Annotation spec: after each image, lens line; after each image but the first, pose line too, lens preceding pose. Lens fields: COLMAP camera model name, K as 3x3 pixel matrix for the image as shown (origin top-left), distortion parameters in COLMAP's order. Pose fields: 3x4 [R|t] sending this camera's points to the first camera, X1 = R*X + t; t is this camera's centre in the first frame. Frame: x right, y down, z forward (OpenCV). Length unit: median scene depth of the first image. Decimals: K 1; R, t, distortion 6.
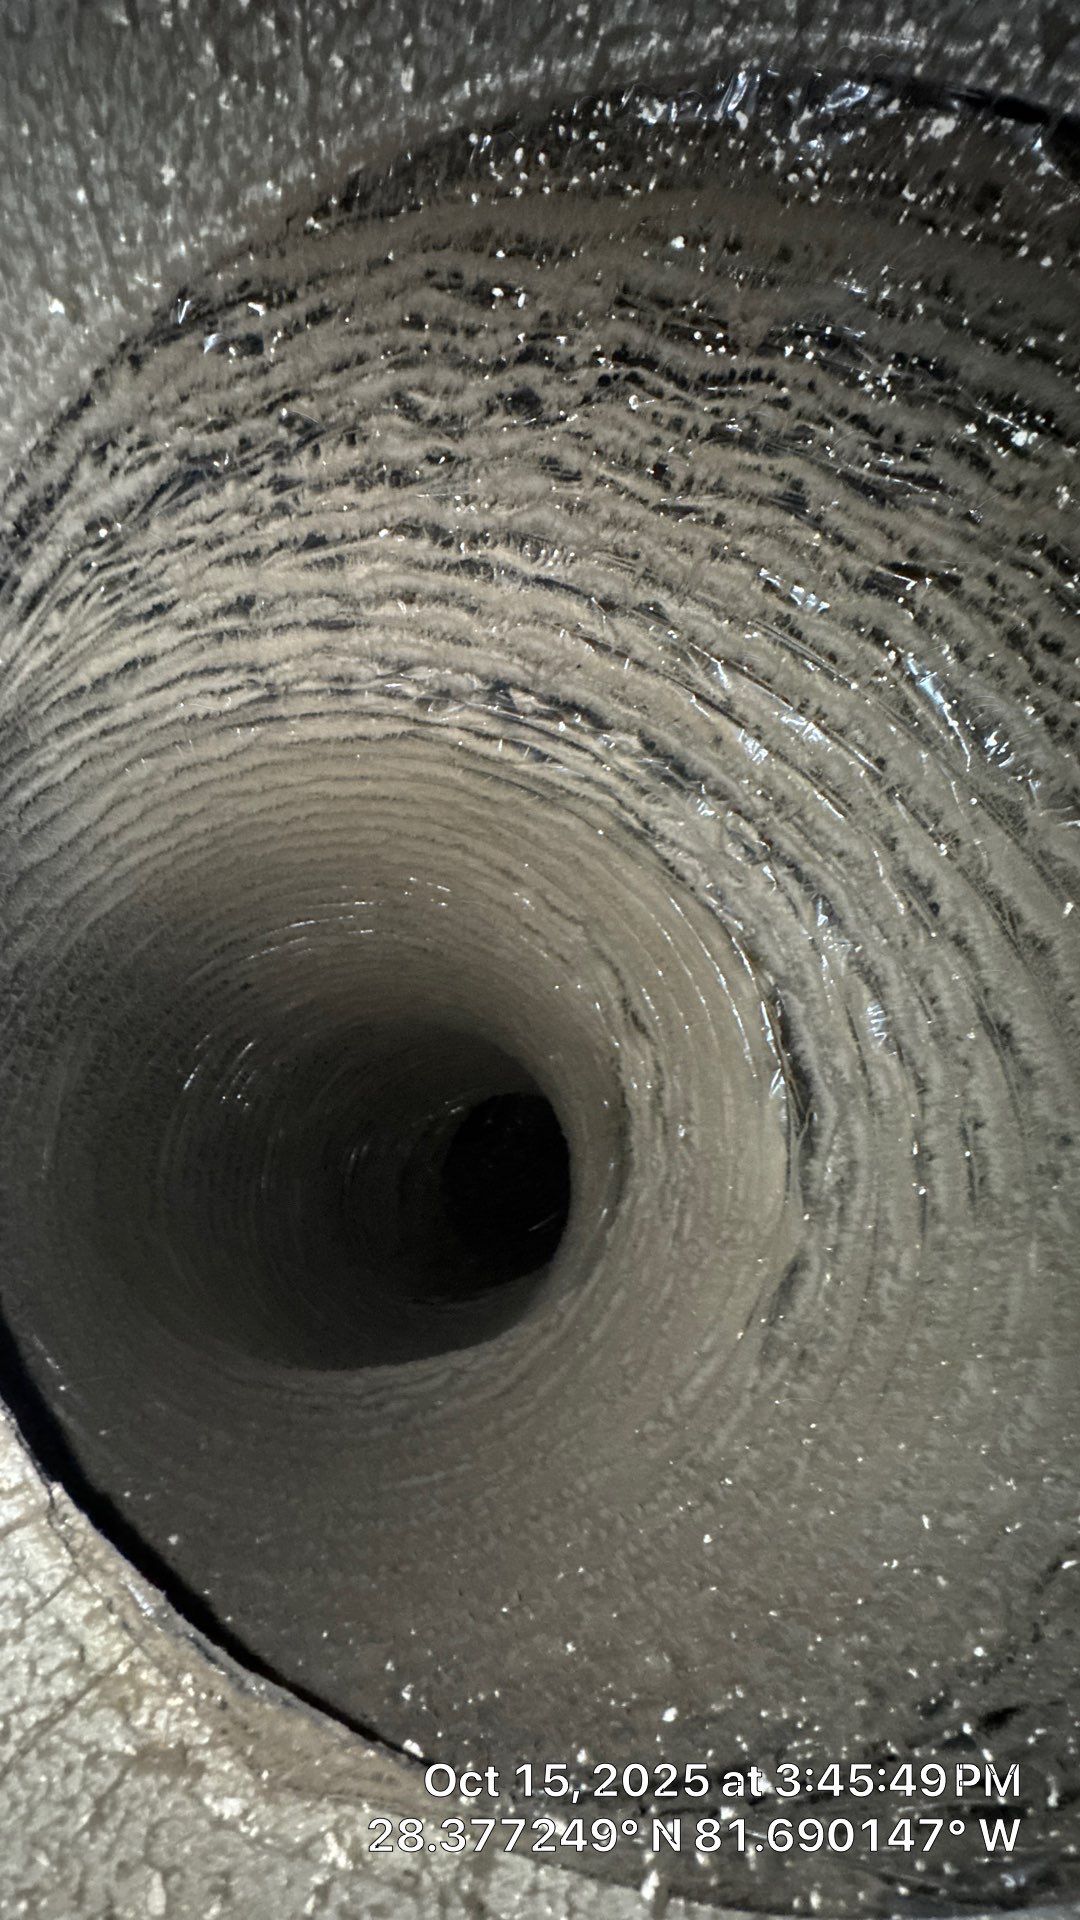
lens RADIAL K [[765.0, 0, 527.8], [0, 765.0, 966.5], [0, 0, 1]] dist [-0.004730, 0.000060]
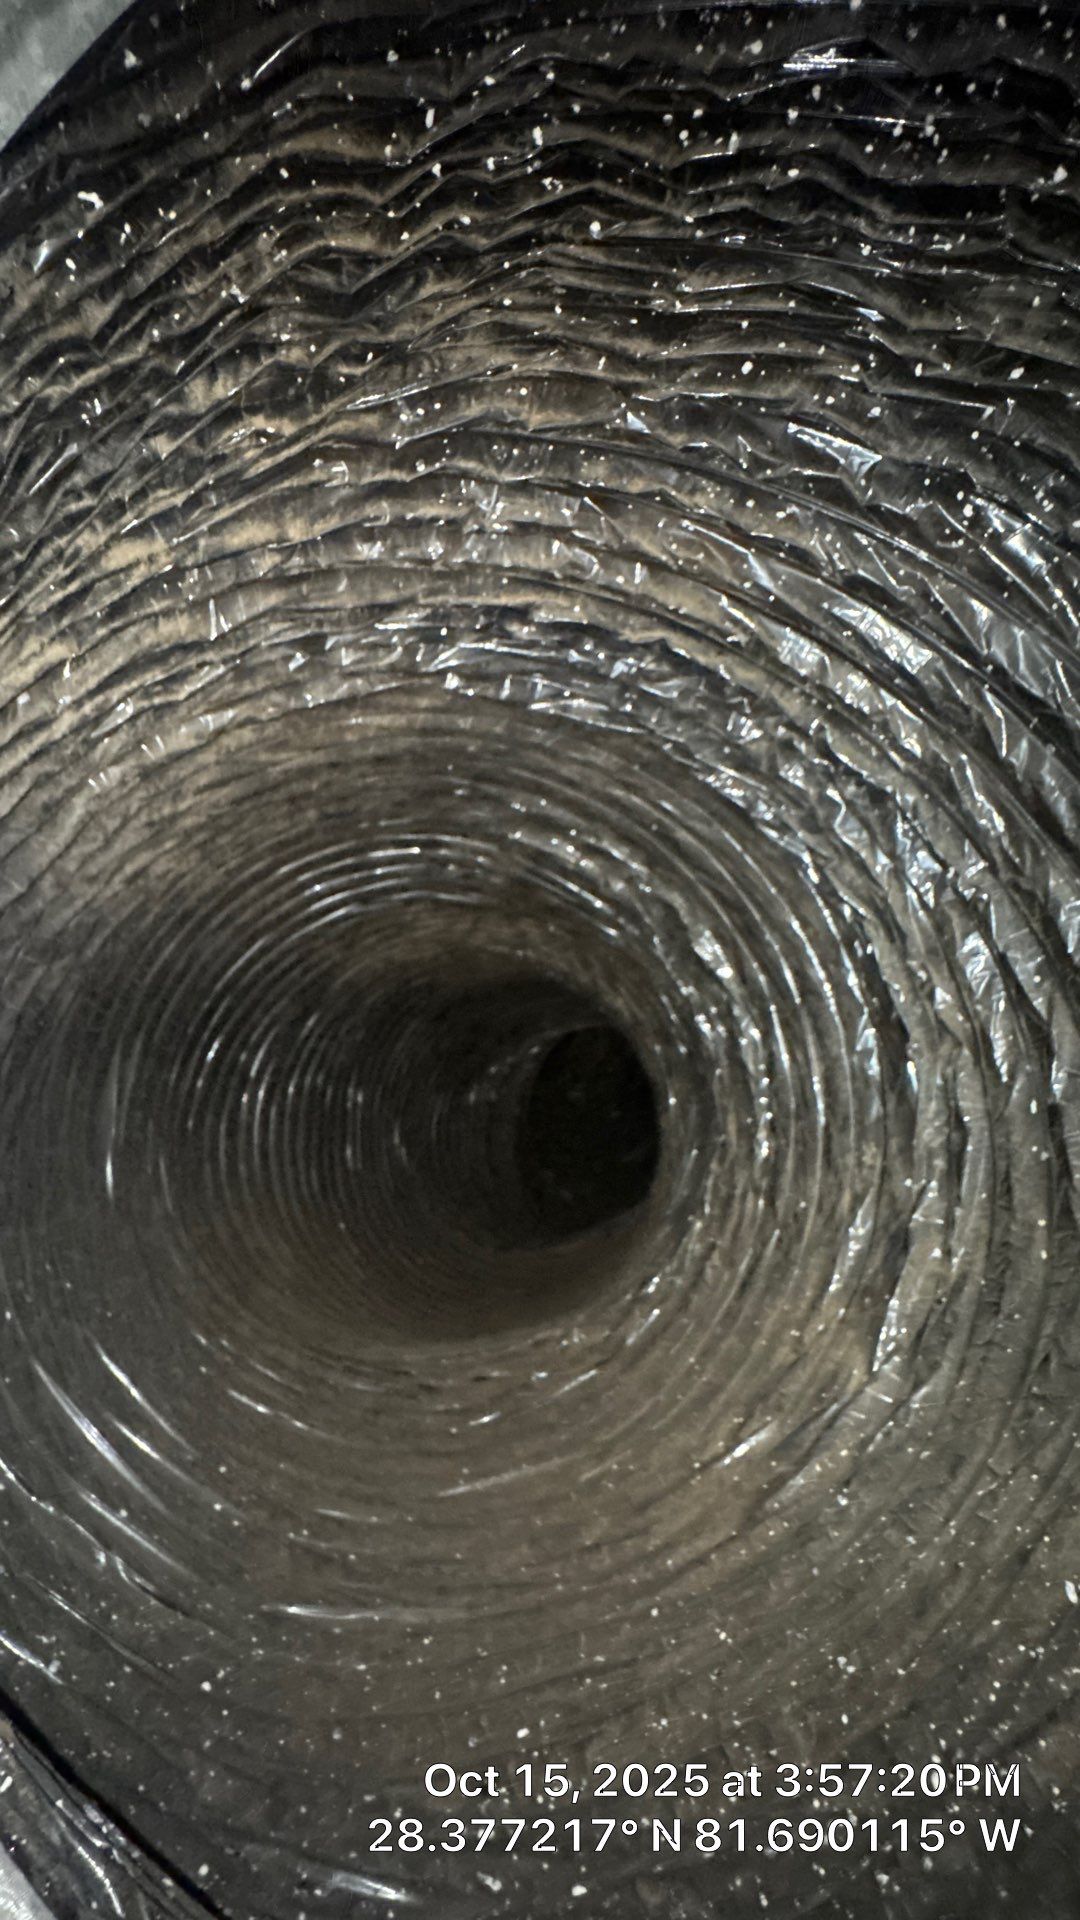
lens RADIAL K [[765.0, 0, 540.3], [0, 765.0, 956.8], [0, 0, 1]] dist [-0.004730, 0.000060]
pose [[0.988768, -0.105454, -0.105910, 0.089027], [0.115454, 0.988931, 0.093194, -0.090386], [0.094910, -0.104375, 0.989999, 0.154112]]
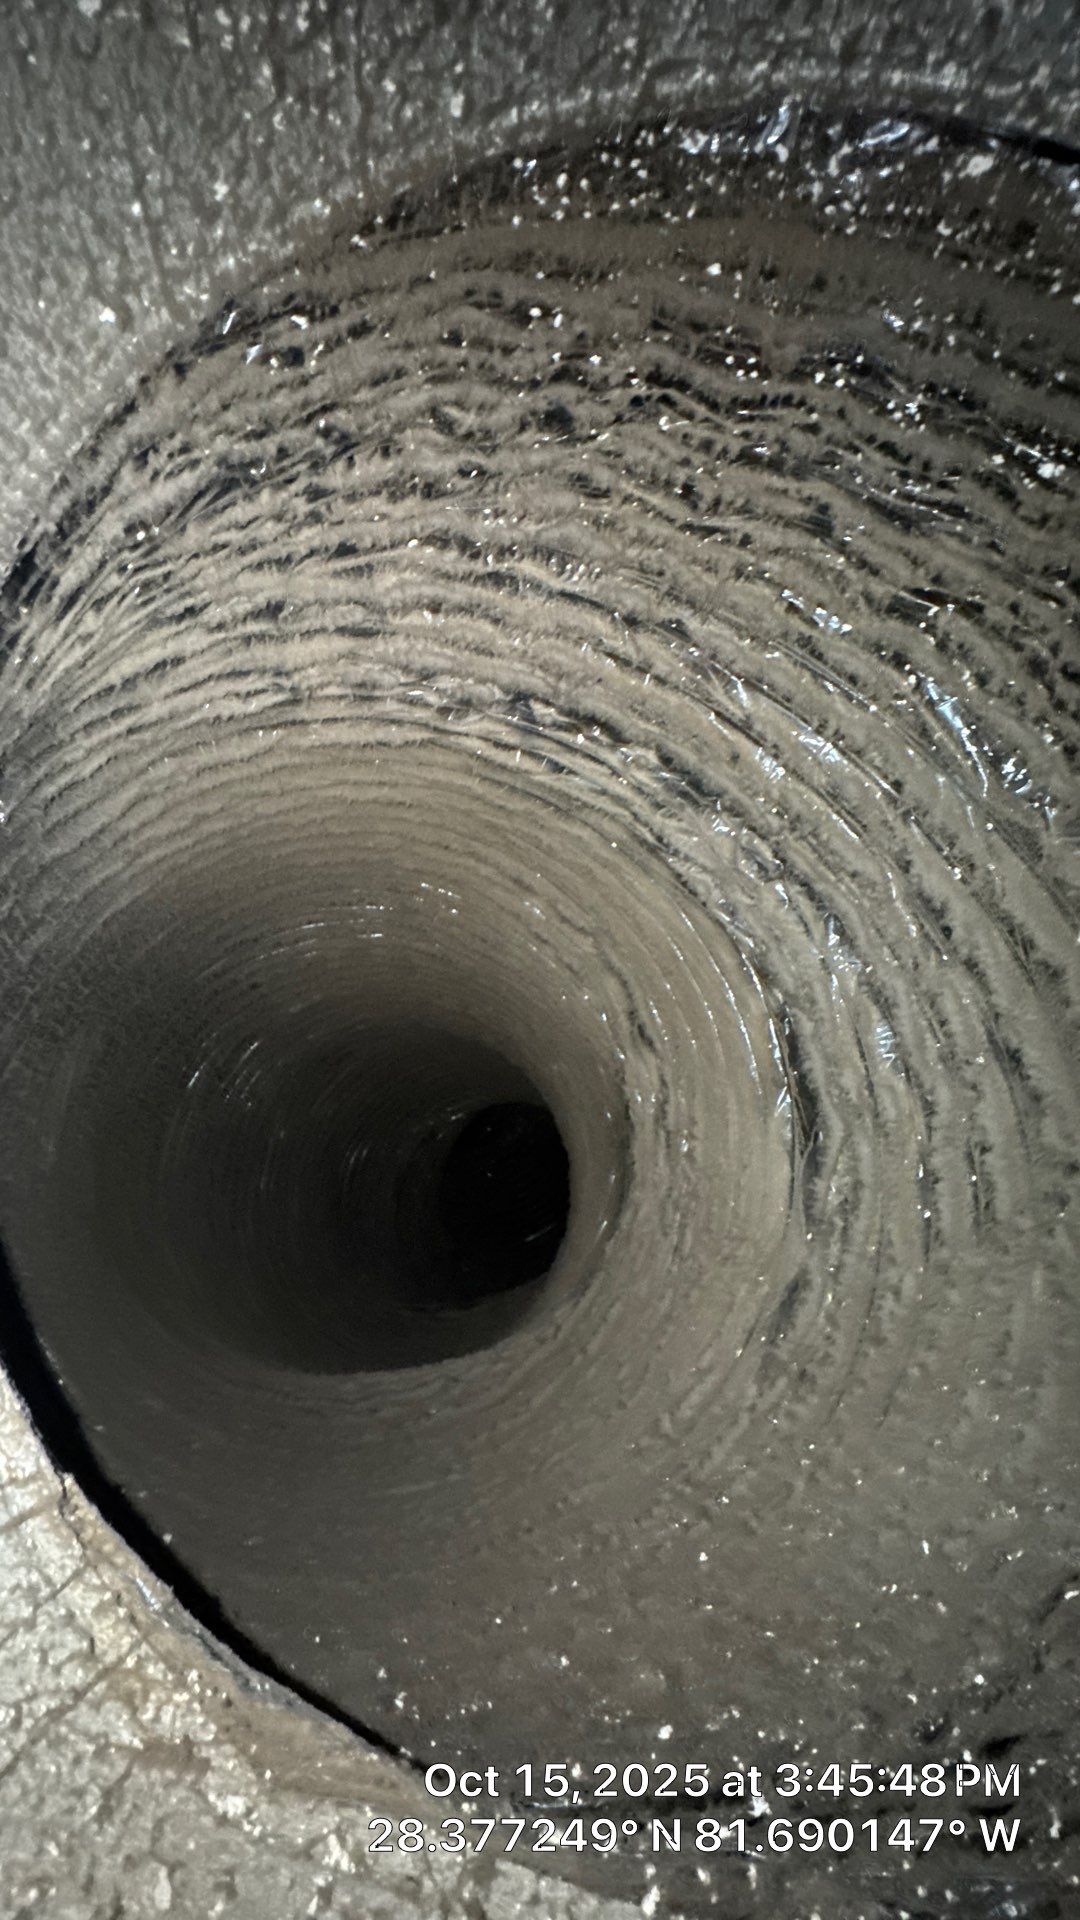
lens RADIAL K [[765.0, 0, 526.5], [0, 765.0, 966.1], [0, 0, 1]] dist [-0.004730, 0.000060]
pose [[0.999427, 0.033413, -0.005471, -0.015478], [-0.033476, 0.999369, -0.011866, -0.000490], [0.005071, 0.012042, 0.999915, -0.005926]]
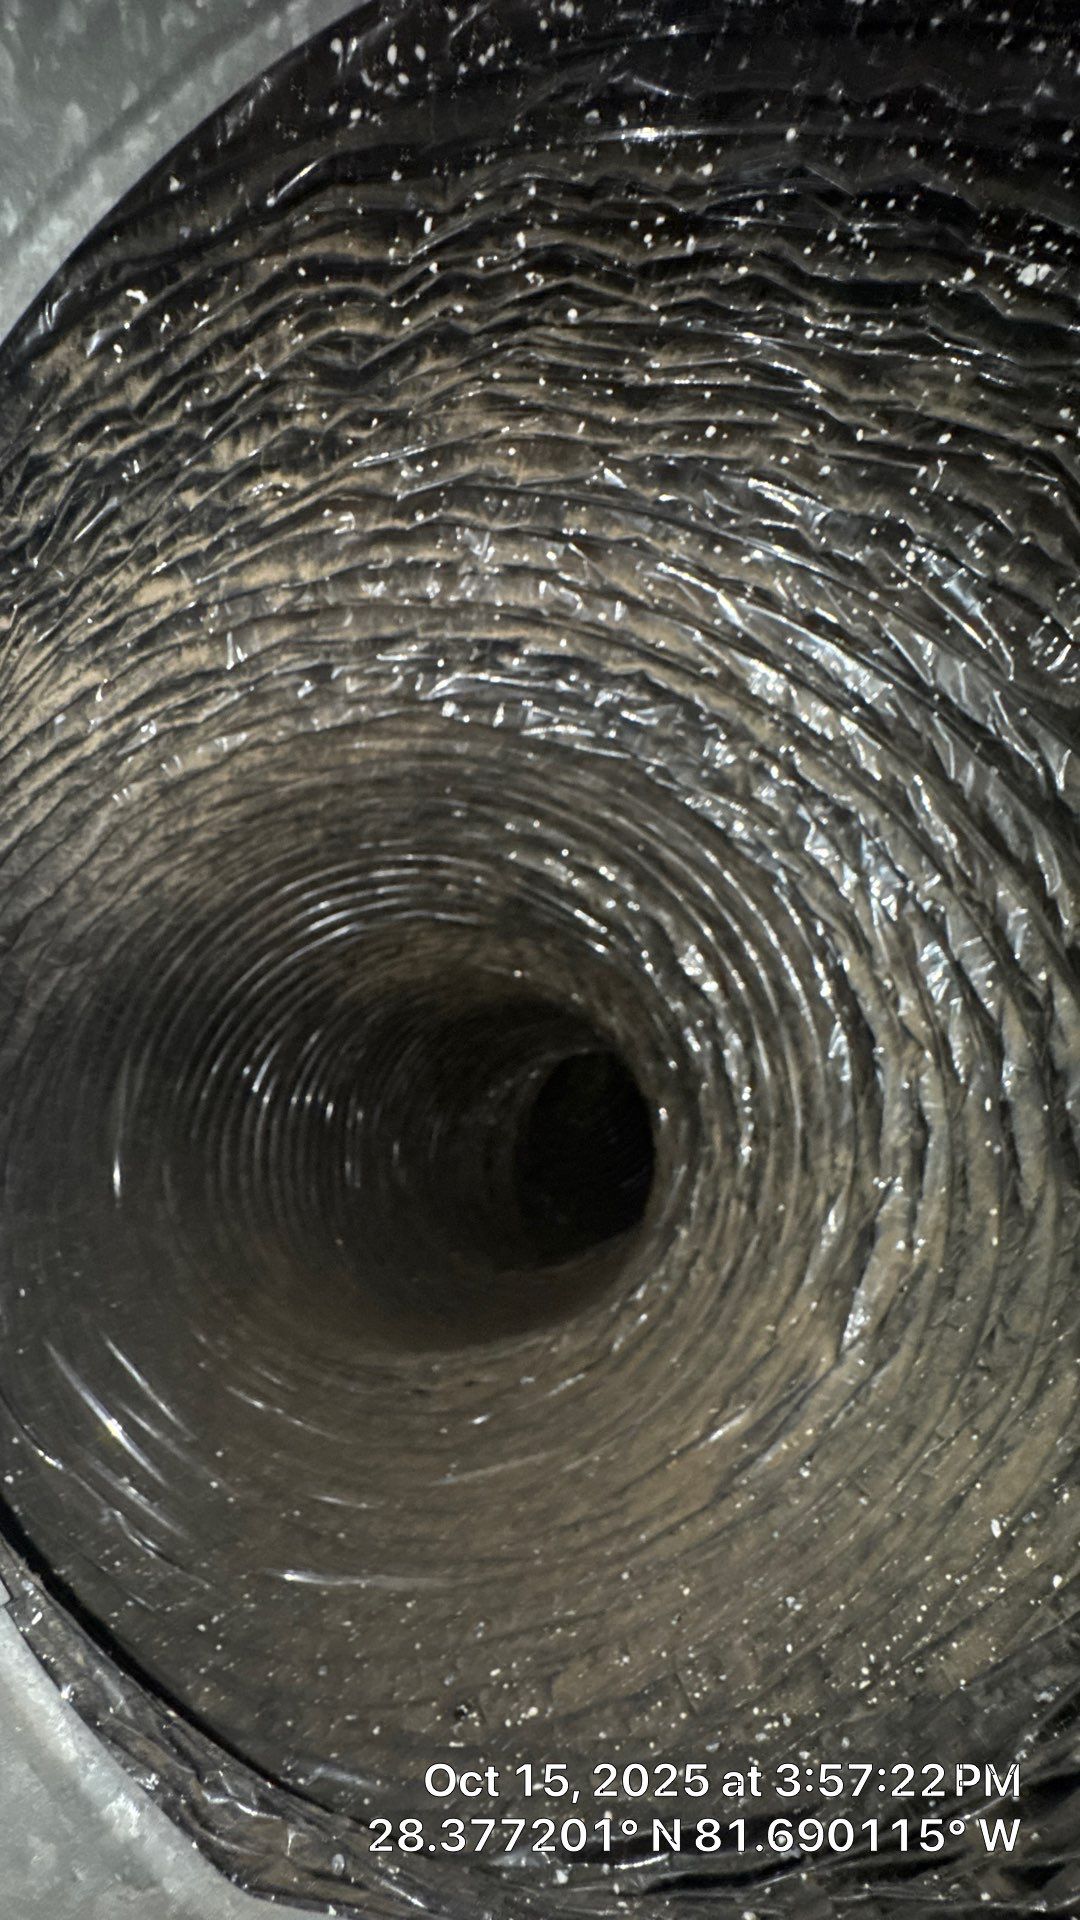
lens RADIAL K [[765.0, 0, 539.4], [0, 765.0, 957.4], [0, 0, 1]] dist [-0.004730, 0.000060]
pose [[0.988865, -0.102292, -0.108087, 0.122460], [0.108508, 0.992667, 0.053271, -0.052413], [0.101845, -0.064406, 0.992713, 0.068399]]
